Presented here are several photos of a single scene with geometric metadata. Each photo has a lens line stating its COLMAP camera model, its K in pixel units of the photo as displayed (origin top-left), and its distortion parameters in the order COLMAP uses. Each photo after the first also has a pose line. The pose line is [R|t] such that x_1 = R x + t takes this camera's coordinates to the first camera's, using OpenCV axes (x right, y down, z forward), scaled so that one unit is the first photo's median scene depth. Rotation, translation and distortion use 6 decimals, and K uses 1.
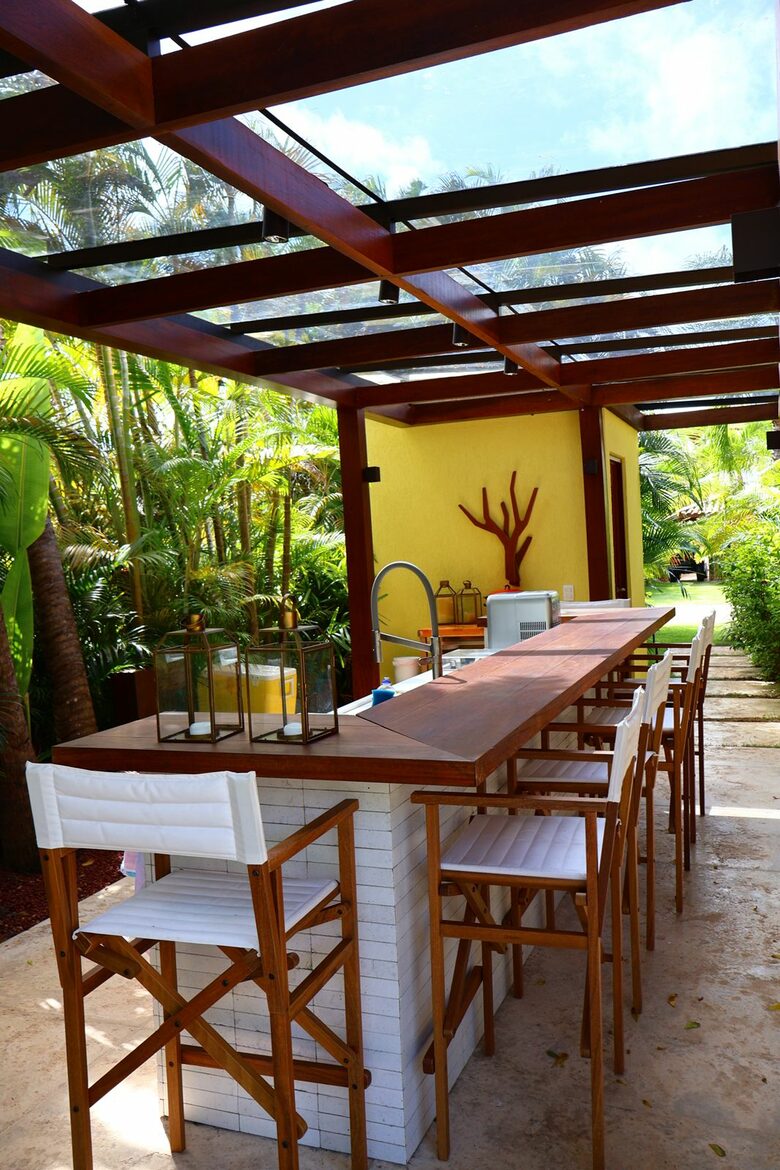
lens RADIAL K [[964.6, 0, 390.0], [0, 964.6, 585.0], [0, 0, 1]] dist [0.006872, 0.003485]
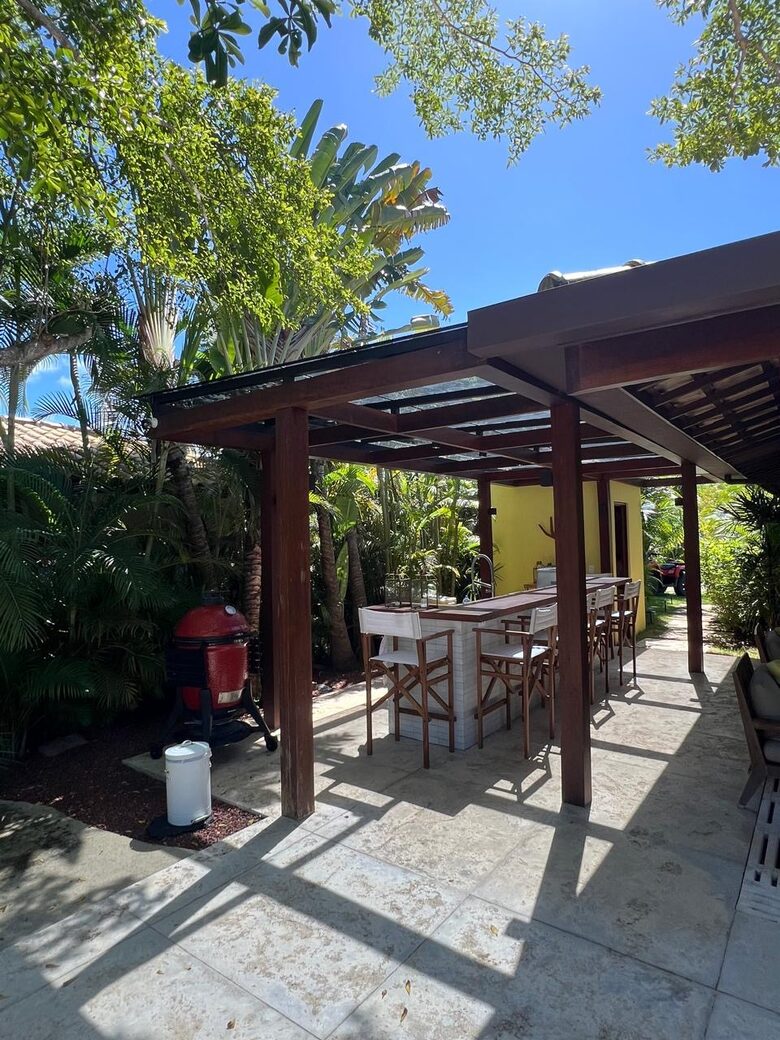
lens RADIAL K [[781.3, 0, 390.0], [0, 781.3, 520.0], [0, 0, 1]] dist [-0.002275, -0.001448]
pose [[0.966647, 0.013594, -0.255751, 0.201876], [-0.027897, 0.998237, -0.052383, 0.003568], [0.254588, 0.057770, 0.965322, -0.752379]]
